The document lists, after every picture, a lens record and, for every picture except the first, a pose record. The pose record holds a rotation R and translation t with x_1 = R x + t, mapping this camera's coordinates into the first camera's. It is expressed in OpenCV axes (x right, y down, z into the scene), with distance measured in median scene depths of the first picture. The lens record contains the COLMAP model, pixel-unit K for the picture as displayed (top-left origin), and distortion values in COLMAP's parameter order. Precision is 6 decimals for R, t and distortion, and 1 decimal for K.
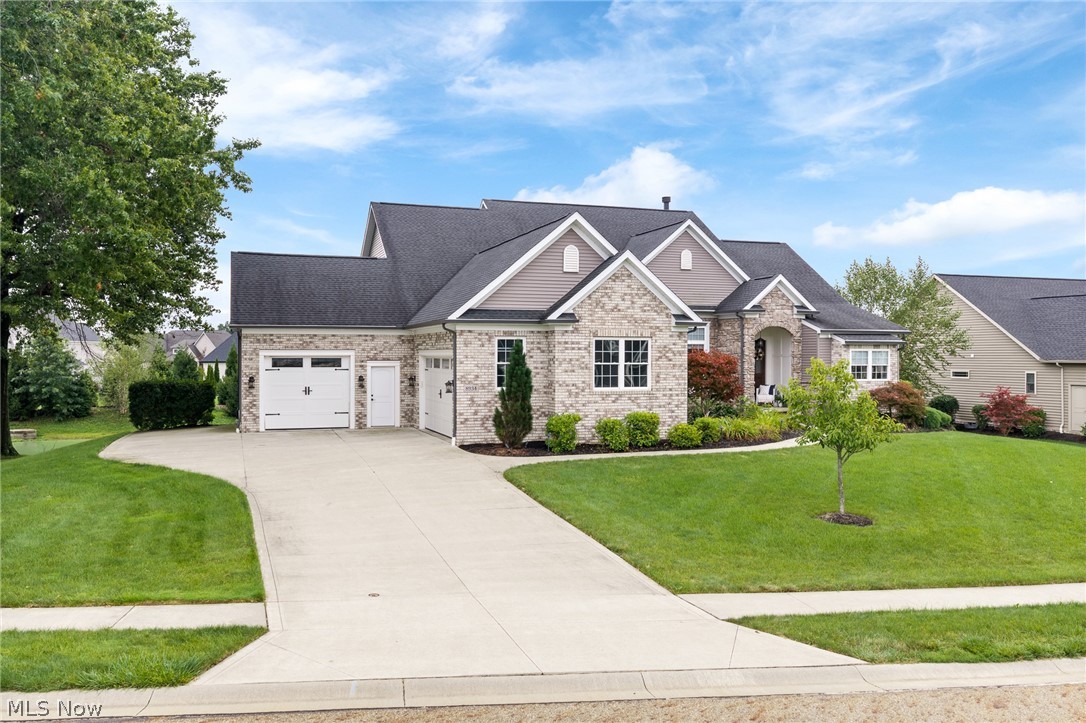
lens RADIAL K [[911.7, 0, 543.0], [0, 911.7, 361.5], [0, 0, 1]] dist [0.012331, -0.001824]
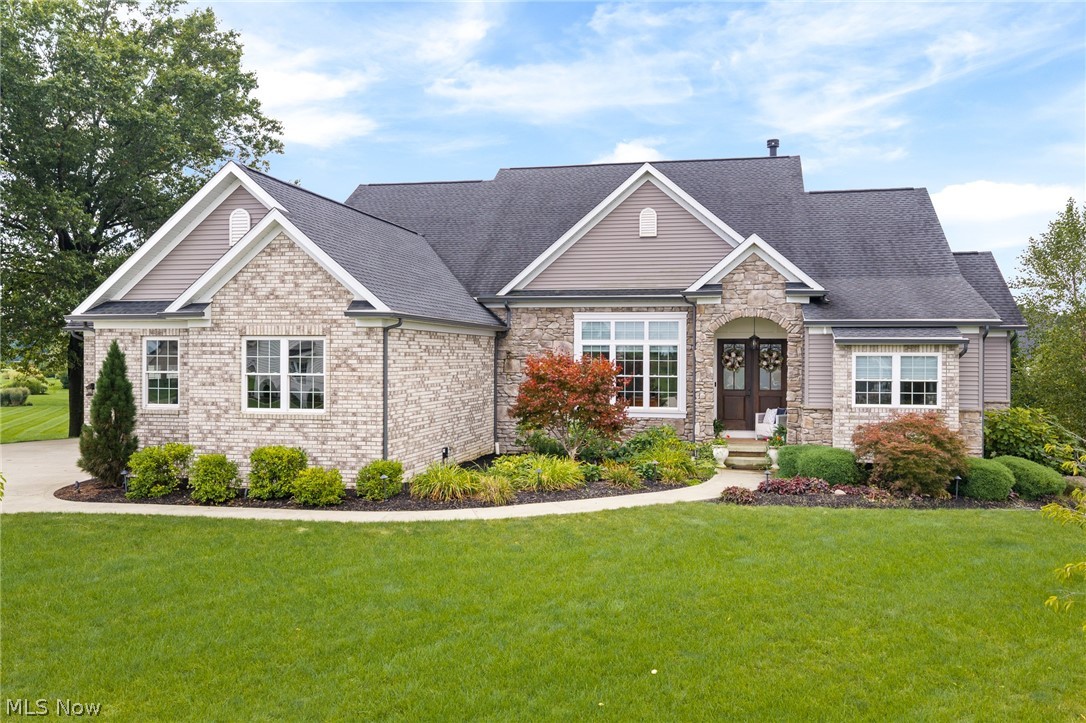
lens RADIAL K [[911.7, 0, 543.0], [0, 911.7, 361.5], [0, 0, 1]] dist [0.012331, -0.001824]
pose [[0.855578, 0.005001, -0.517649, 0.606844], [-0.006213, 0.999981, -0.000608, -0.008193], [0.517636, 0.003737, 0.855593, 0.508014]]
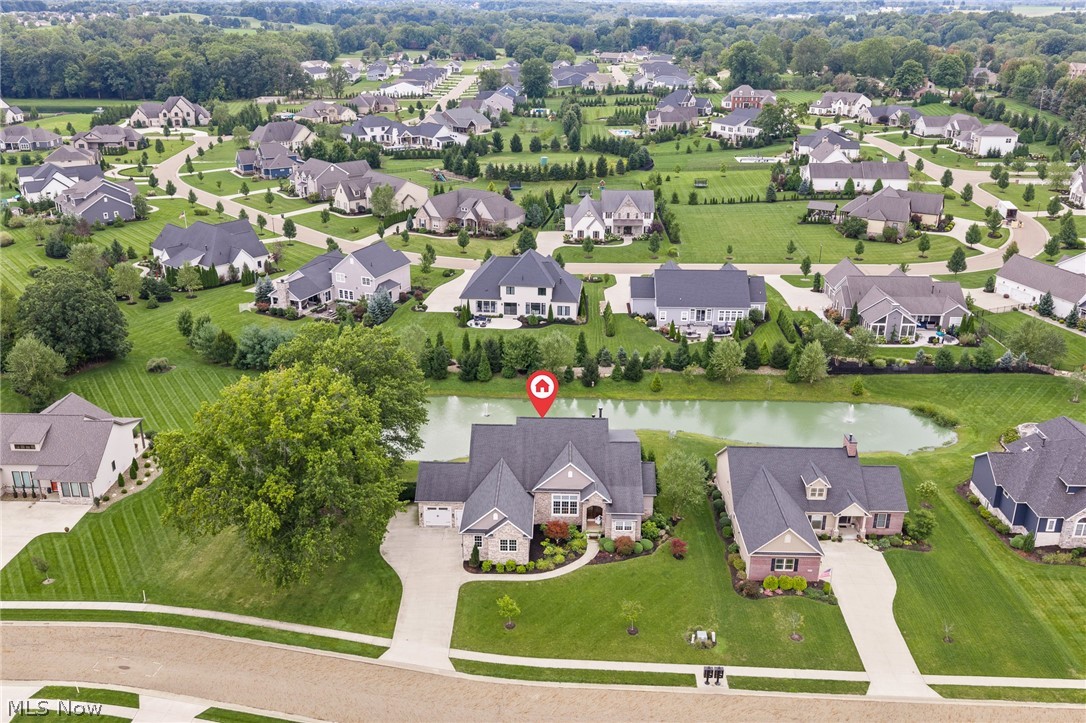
lens RADIAL K [[911.7, 0, 543.0], [0, 911.7, 361.5], [0, 0, 1]] dist [0.012331, -0.001824]
pose [[0.940056, 0.120676, -0.318953, 1.257647], [-0.004300, 0.939415, 0.342754, -1.886744], [0.340992, -0.320837, 0.883622, -1.866274]]
